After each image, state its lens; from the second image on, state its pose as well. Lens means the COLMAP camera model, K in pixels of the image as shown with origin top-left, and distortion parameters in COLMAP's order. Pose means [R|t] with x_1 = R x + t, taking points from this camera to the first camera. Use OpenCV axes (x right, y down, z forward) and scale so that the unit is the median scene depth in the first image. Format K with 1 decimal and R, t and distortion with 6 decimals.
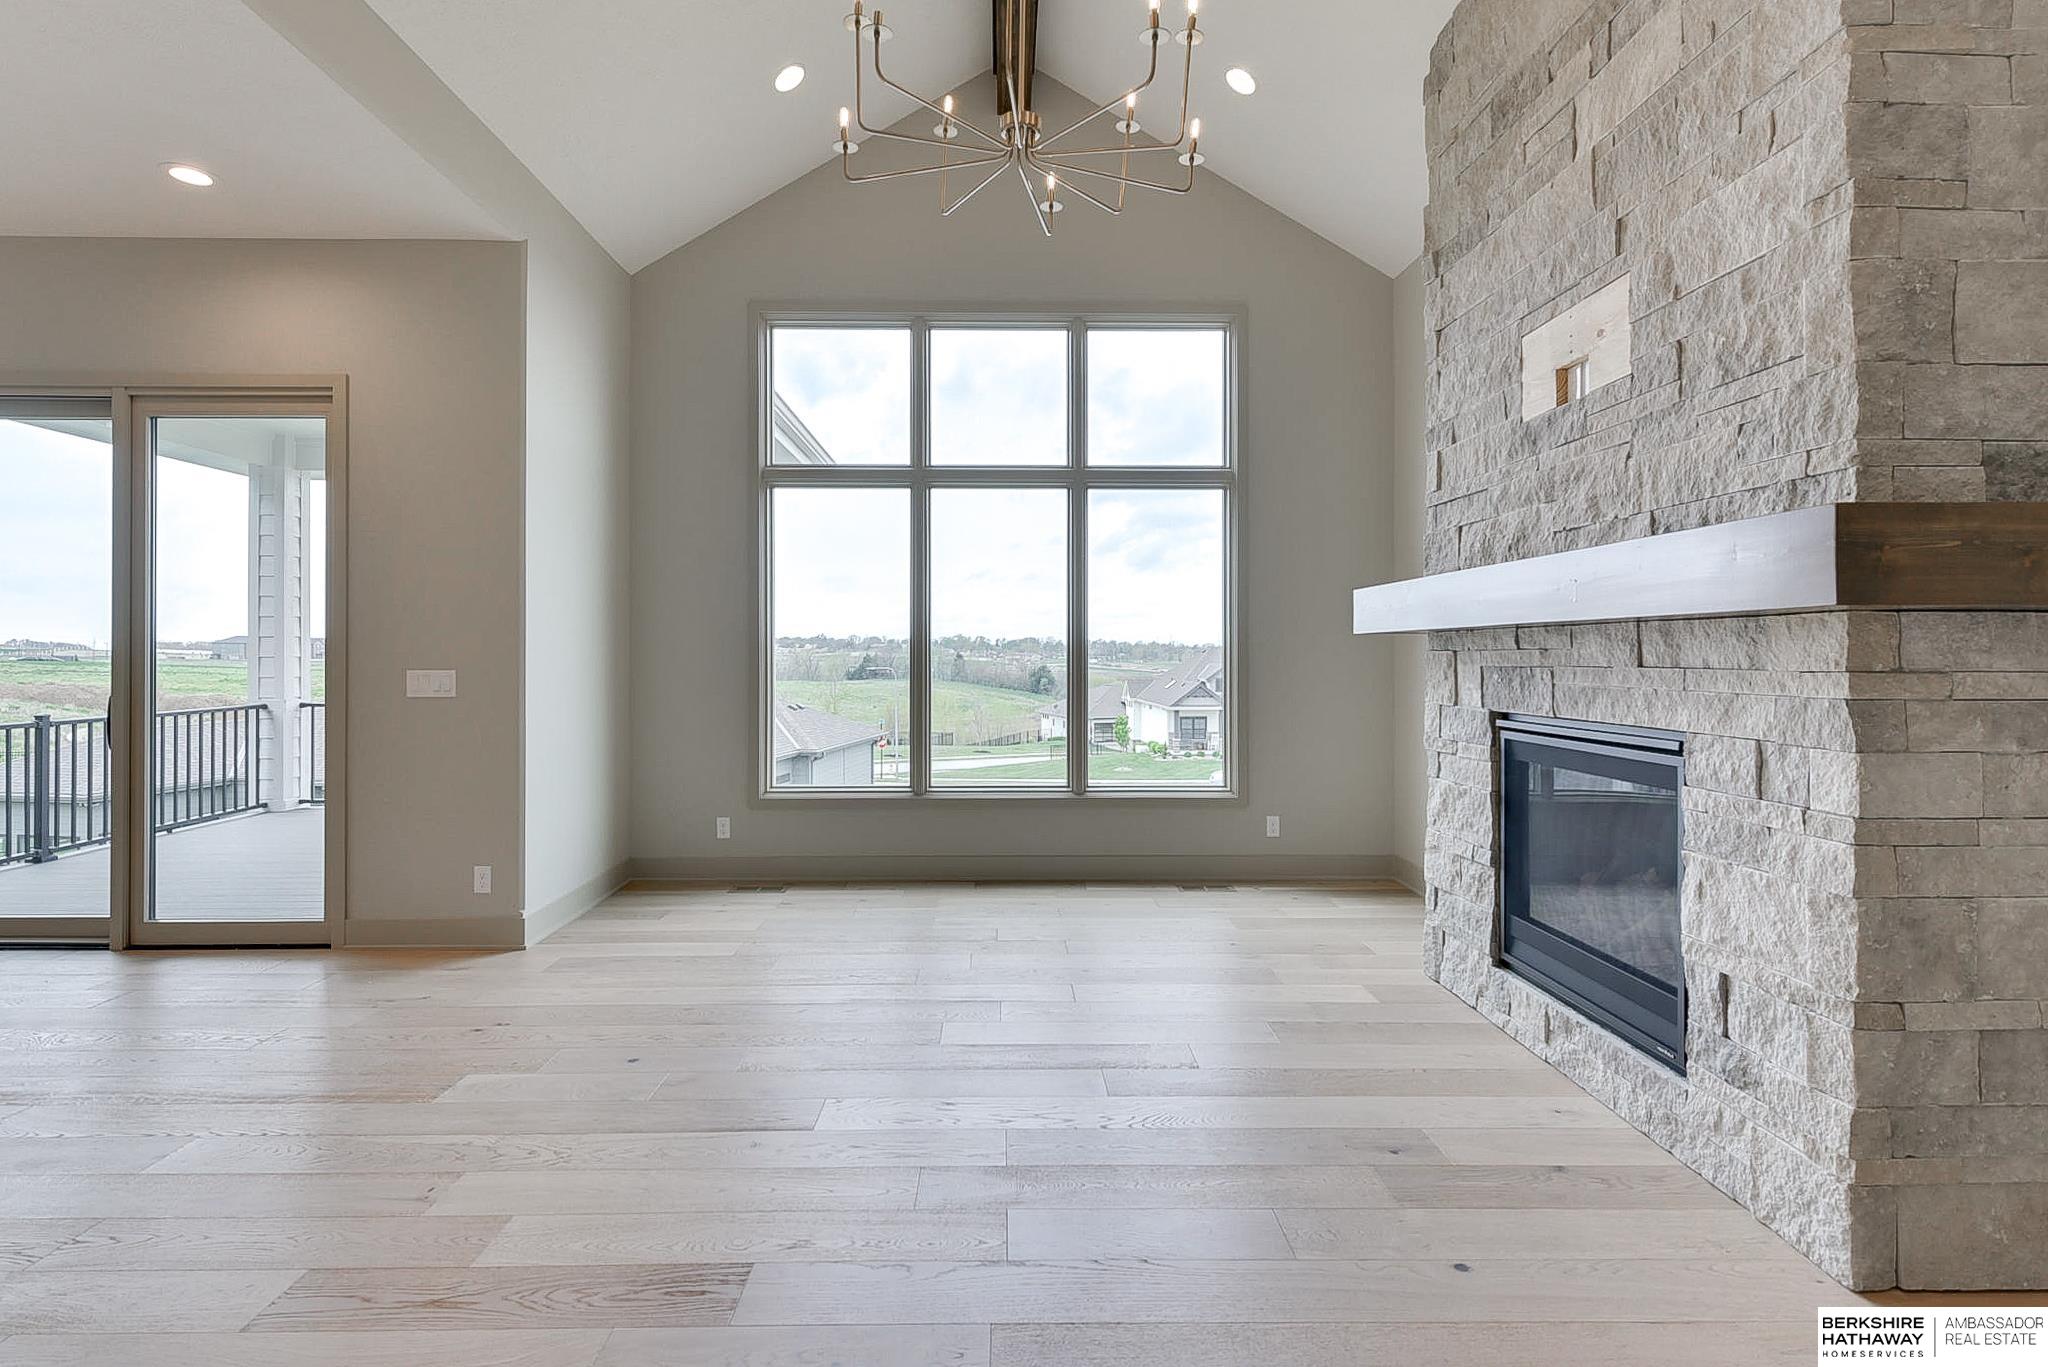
lens RADIAL K [[989.1, 0, 1034.4], [0, 989.1, 651.9], [0, 0, 1]] dist [0.001549, -0.000701]
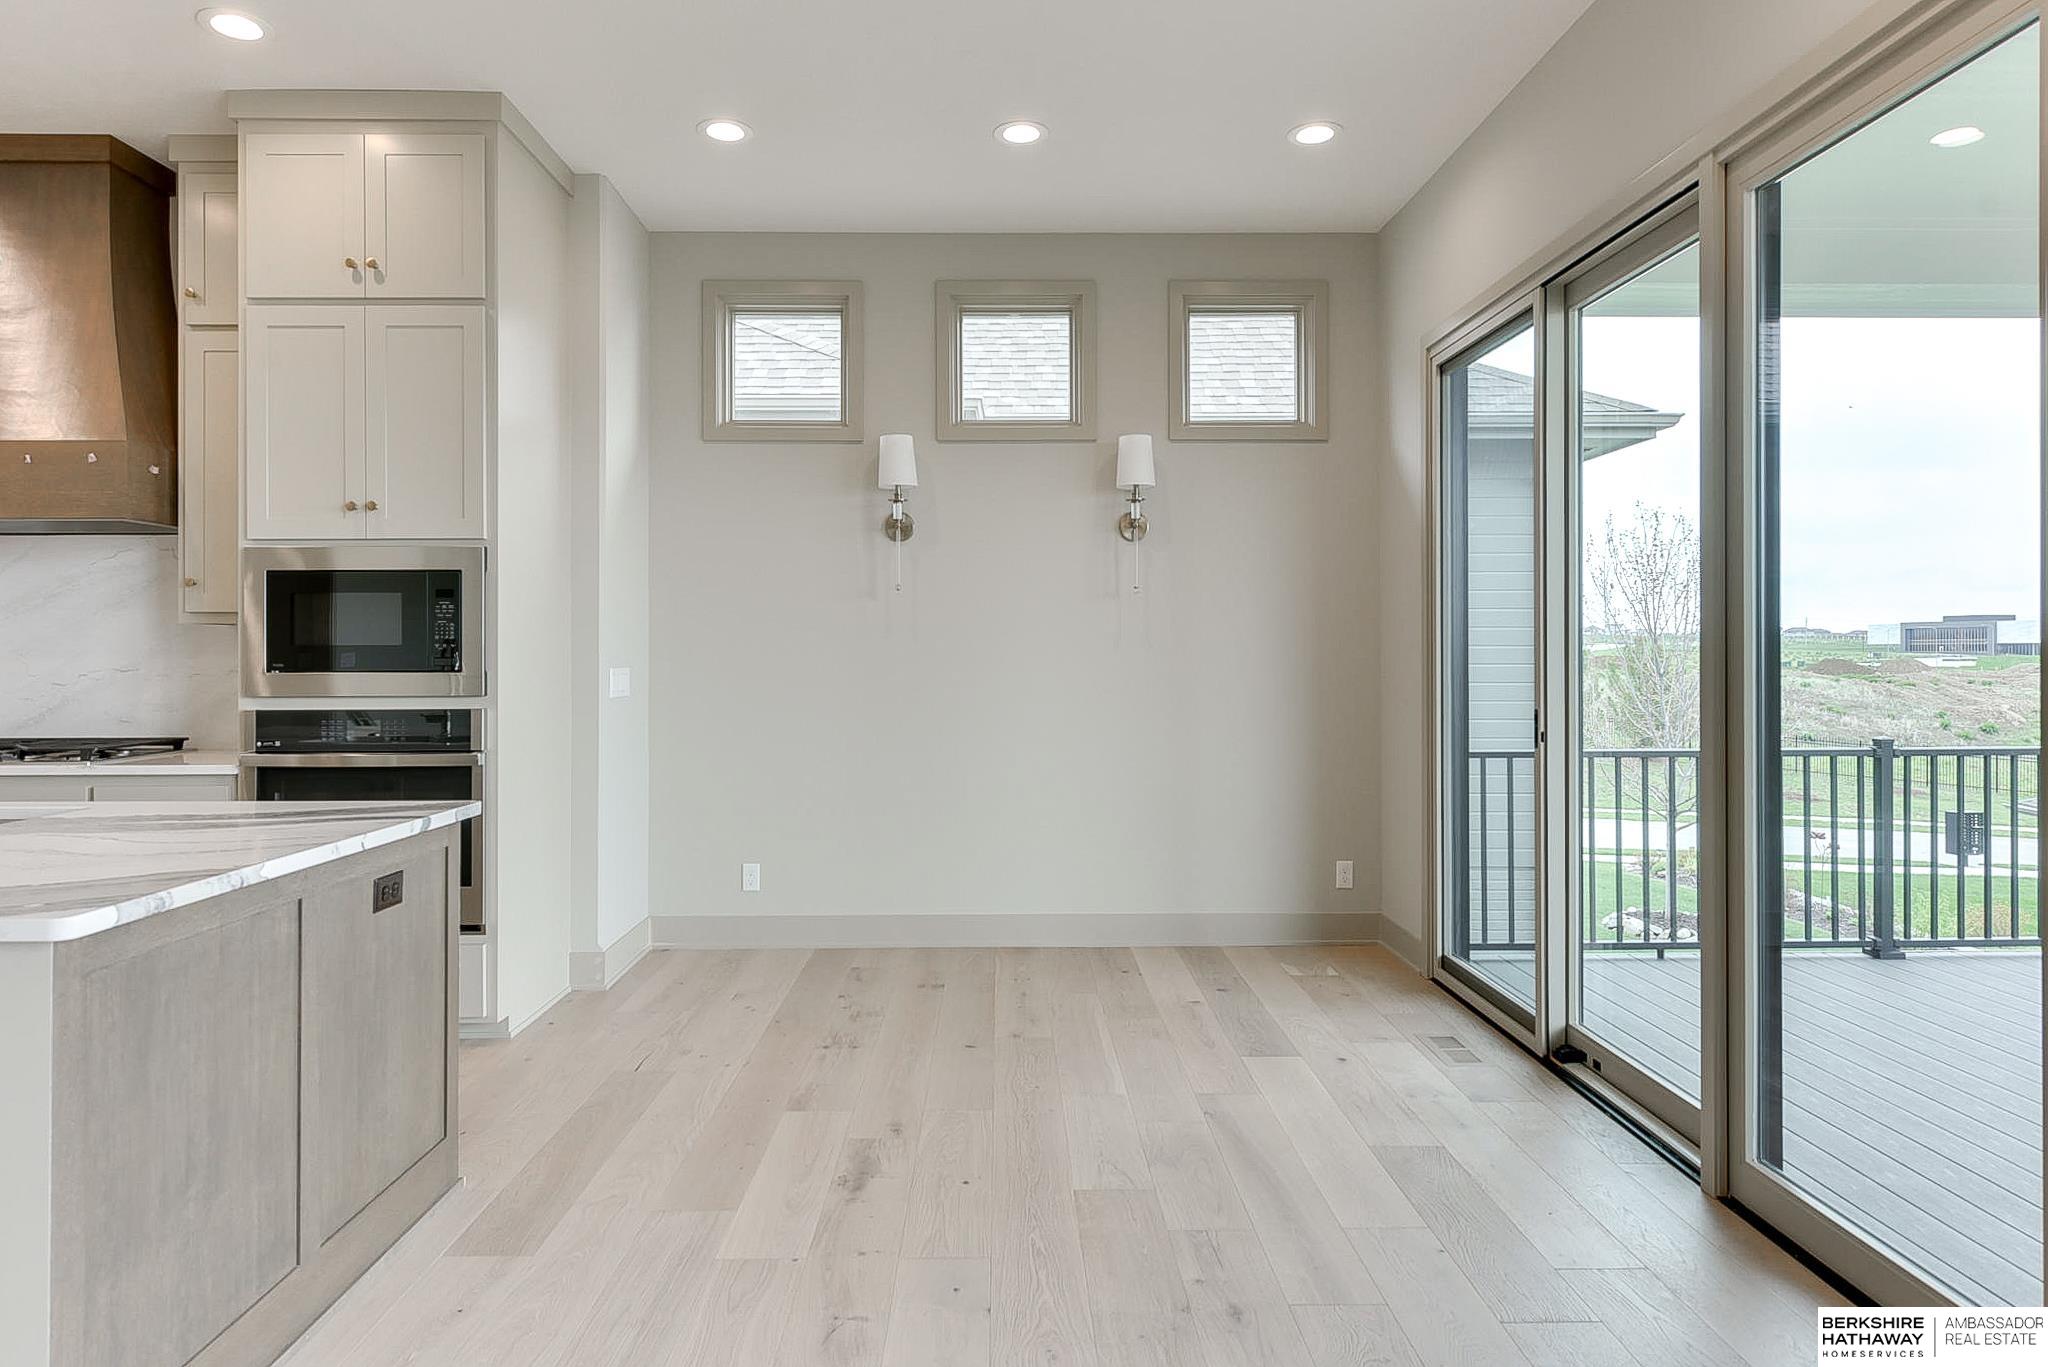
lens RADIAL K [[1183.6, 0, 988.5], [0, 1183.6, 649.8], [0, 0, 1]] dist [0.003729, 0.000468]
pose [[-0.022420, -0.001783, -0.999747, -0.345901], [0.003910, 0.999991, -0.001871, 0.004660], [0.999741, -0.003951, -0.022413, 0.774711]]
